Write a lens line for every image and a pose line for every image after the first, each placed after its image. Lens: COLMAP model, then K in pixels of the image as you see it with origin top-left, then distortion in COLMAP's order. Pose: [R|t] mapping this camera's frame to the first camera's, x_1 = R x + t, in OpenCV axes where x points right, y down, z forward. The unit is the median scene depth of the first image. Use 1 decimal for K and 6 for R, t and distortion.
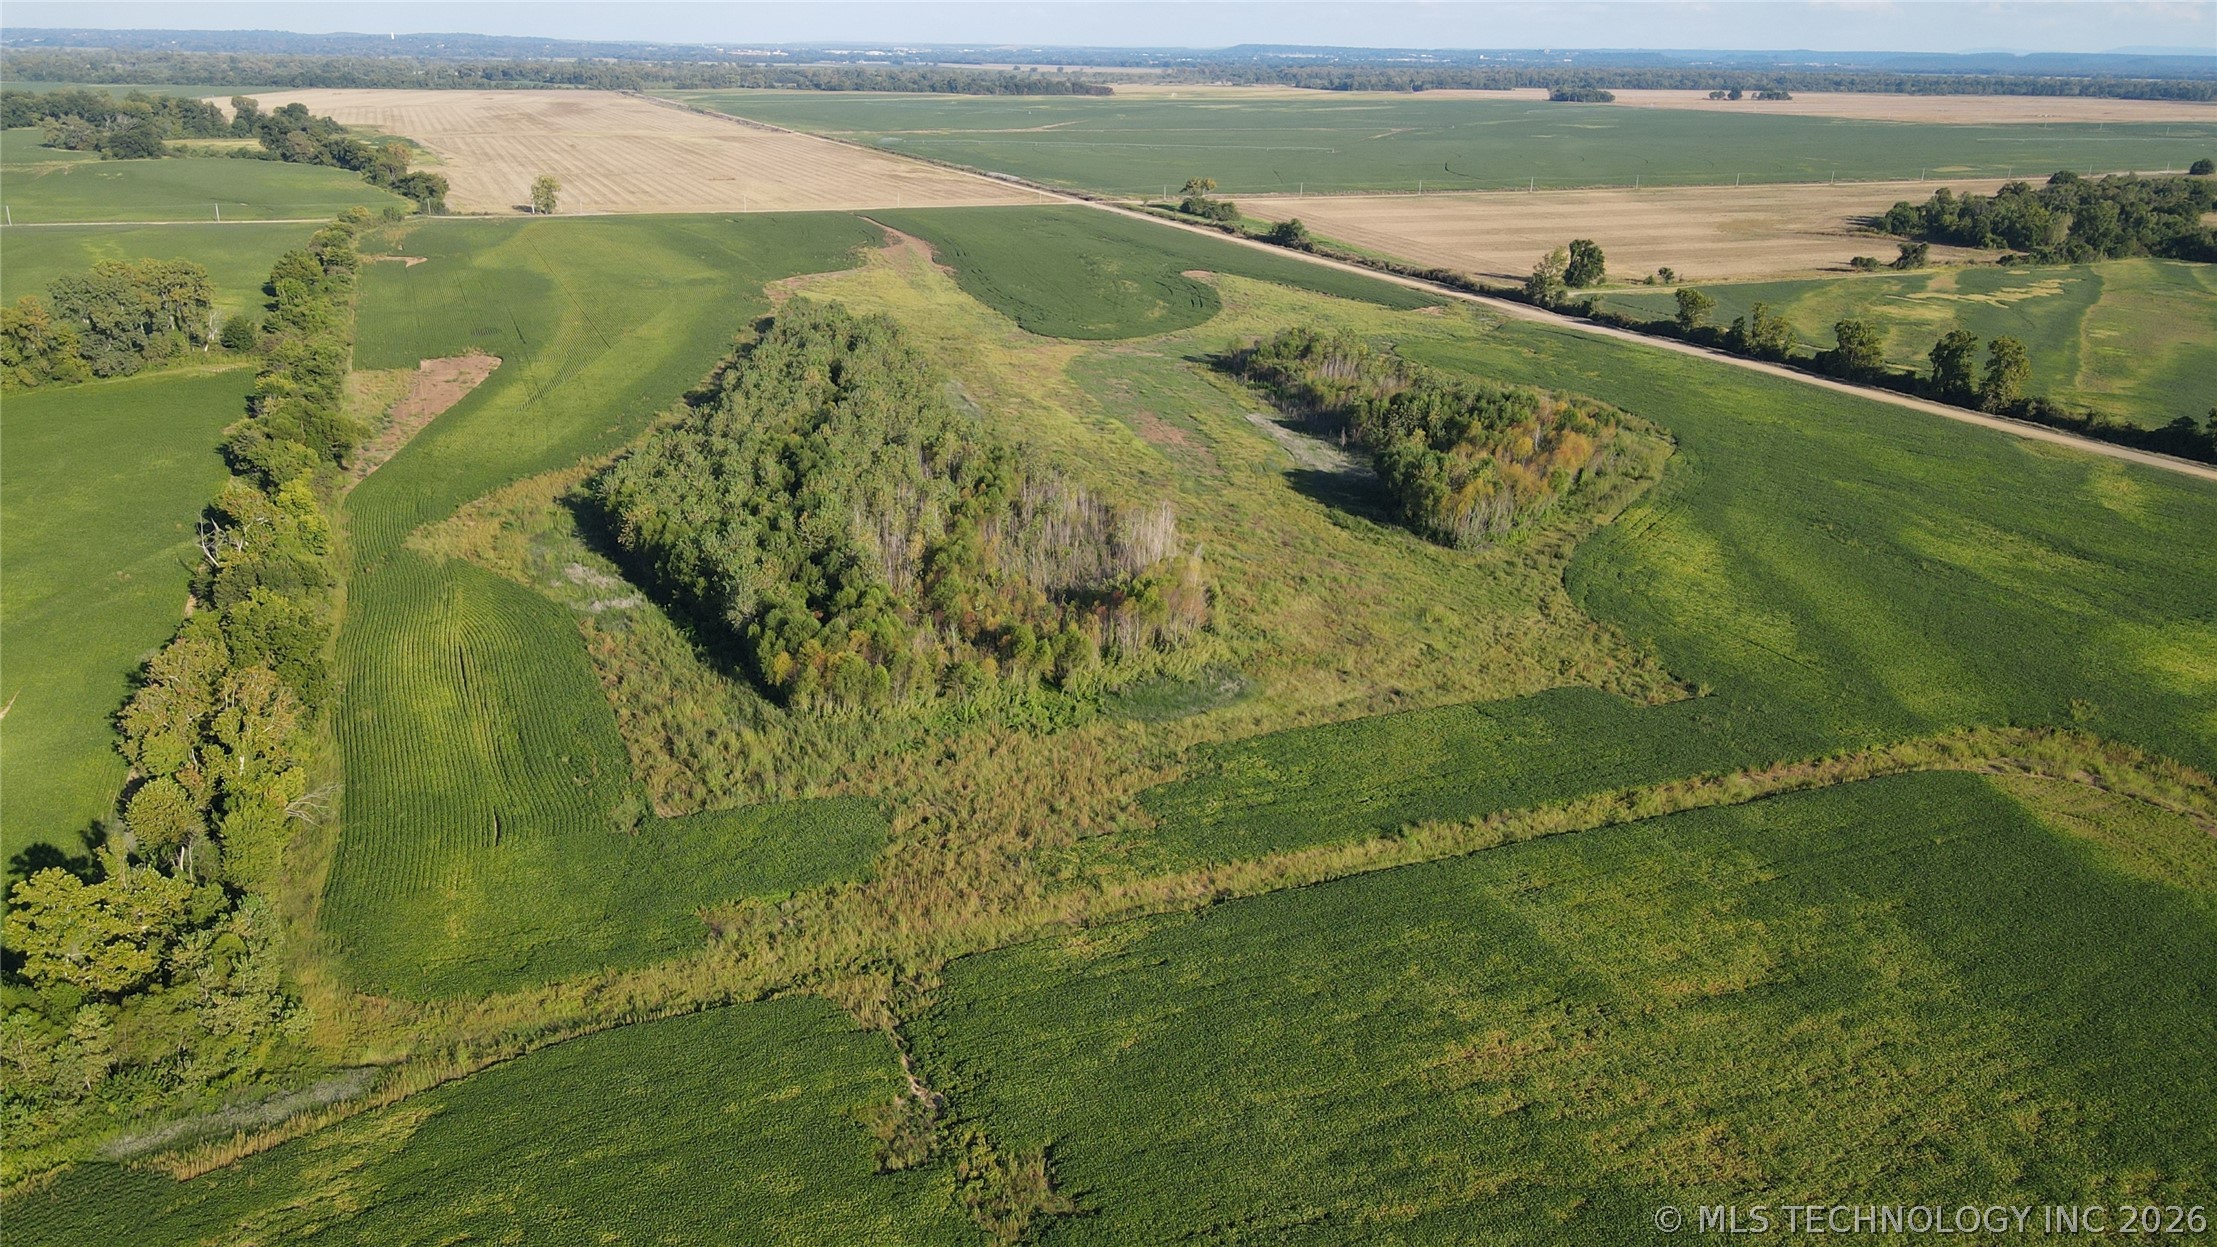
lens RADIAL K [[1640.0, 0, 1098.6], [0, 1640.0, 622.9], [0, 0, 1]] dist [-0.005158, 0.036351]
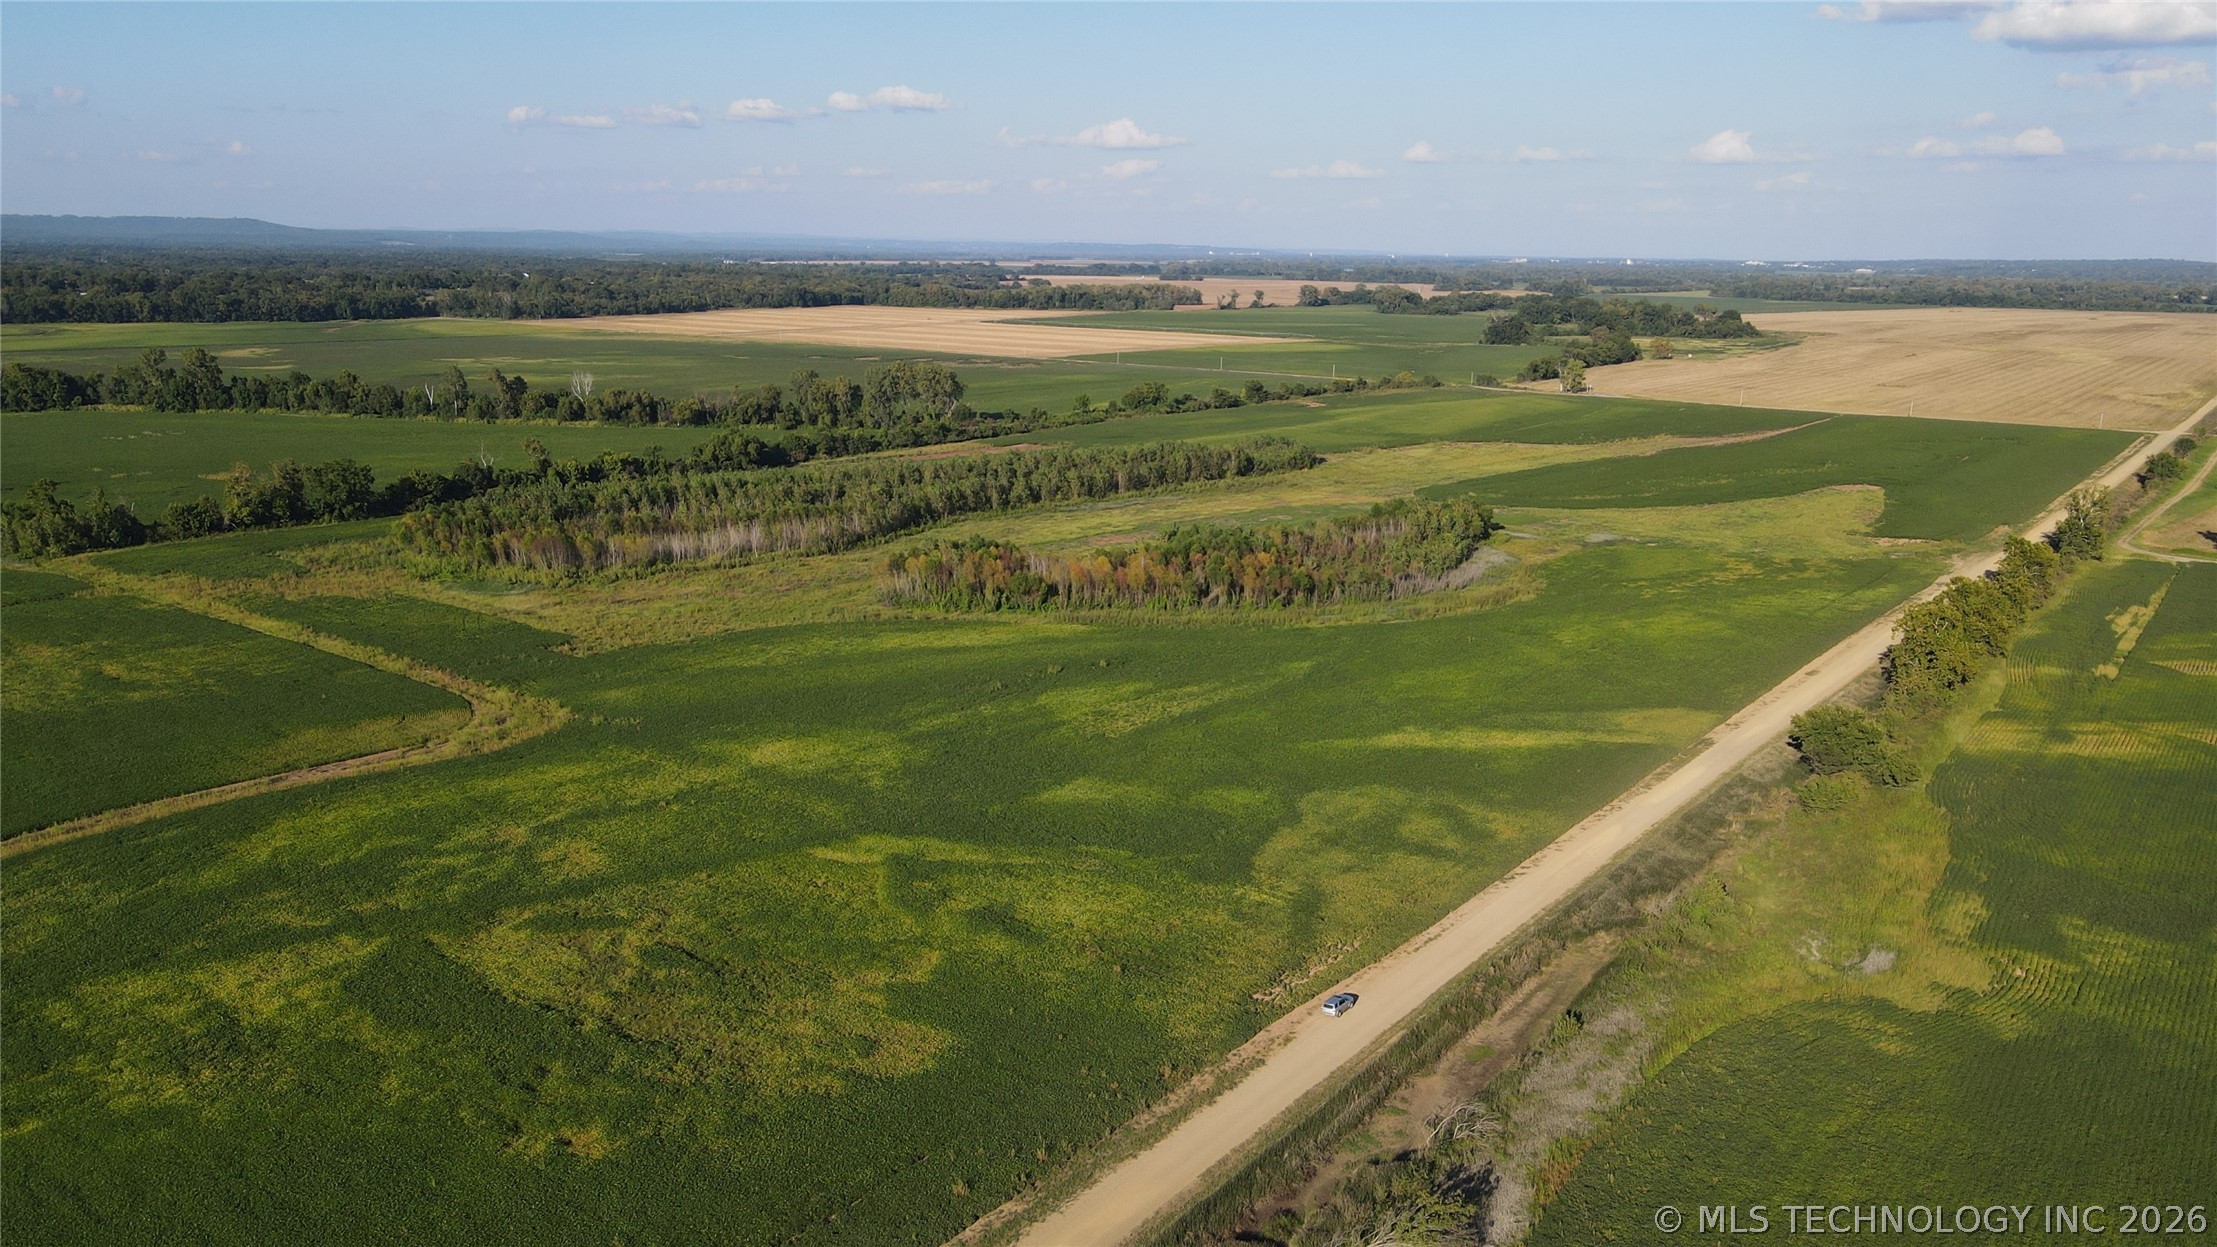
lens RADIAL K [[1640.0, 0, 1098.6], [0, 1640.0, 622.9], [0, 0, 1]] dist [-0.005158, 0.036351]
pose [[0.503953, 0.185684, -0.843536, 1.090616], [-0.292704, 0.955545, 0.035470, -0.098953], [0.812623, 0.229031, 0.535900, 0.387630]]
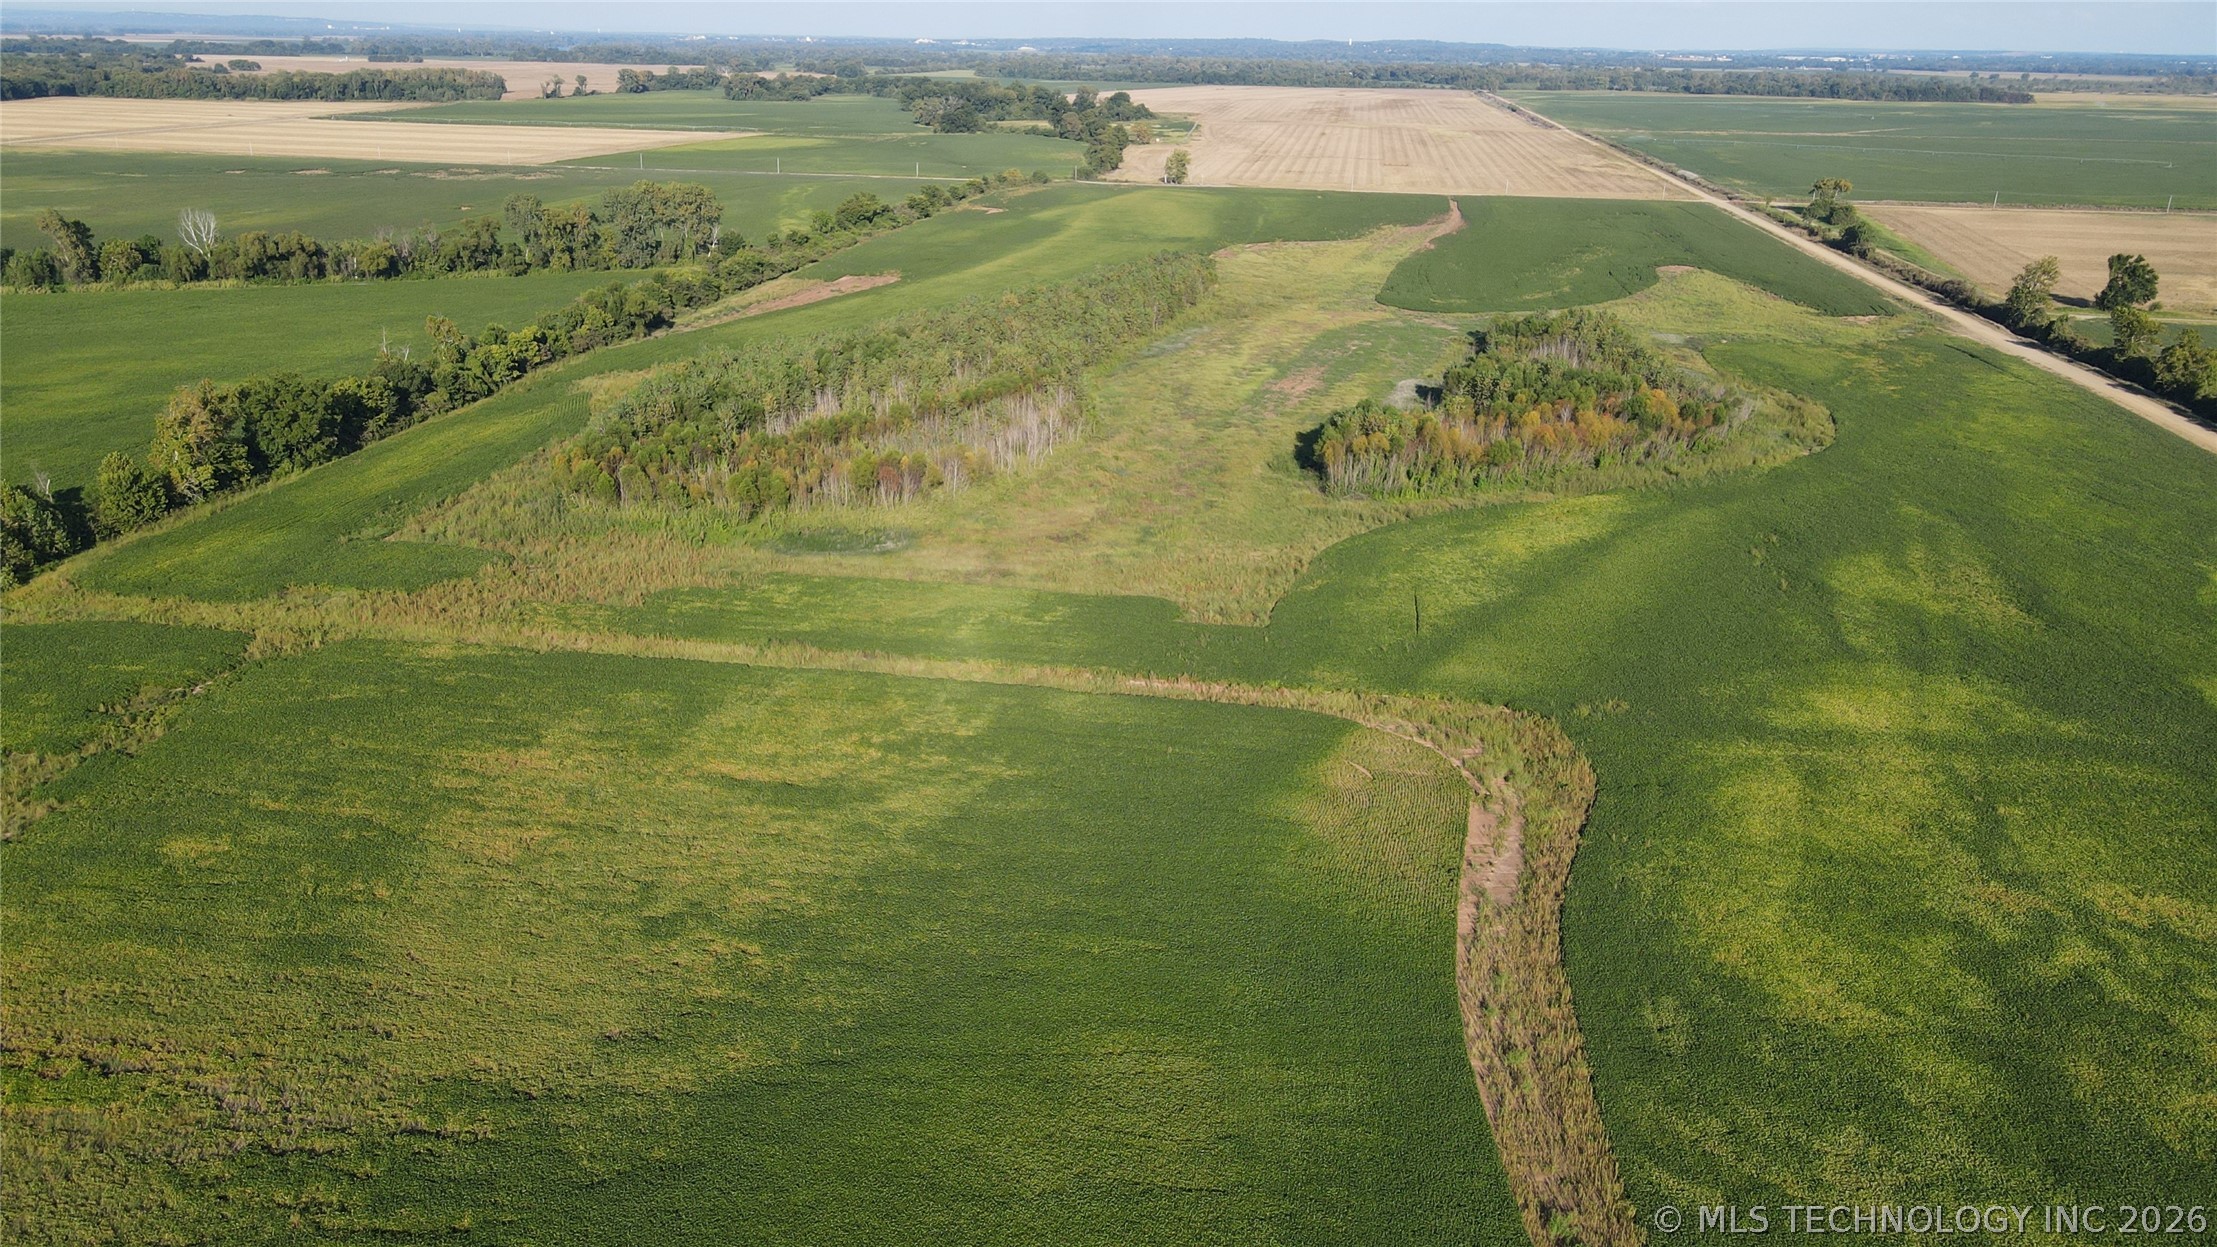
lens RADIAL K [[1640.0, 0, 1098.6], [0, 1640.0, 622.9], [0, 0, 1]] dist [-0.005158, 0.036351]
pose [[0.853881, 0.175258, -0.490073, 0.489531], [-0.177355, 0.983224, 0.042601, 0.010870], [0.489318, 0.050541, 0.870640, 0.049746]]
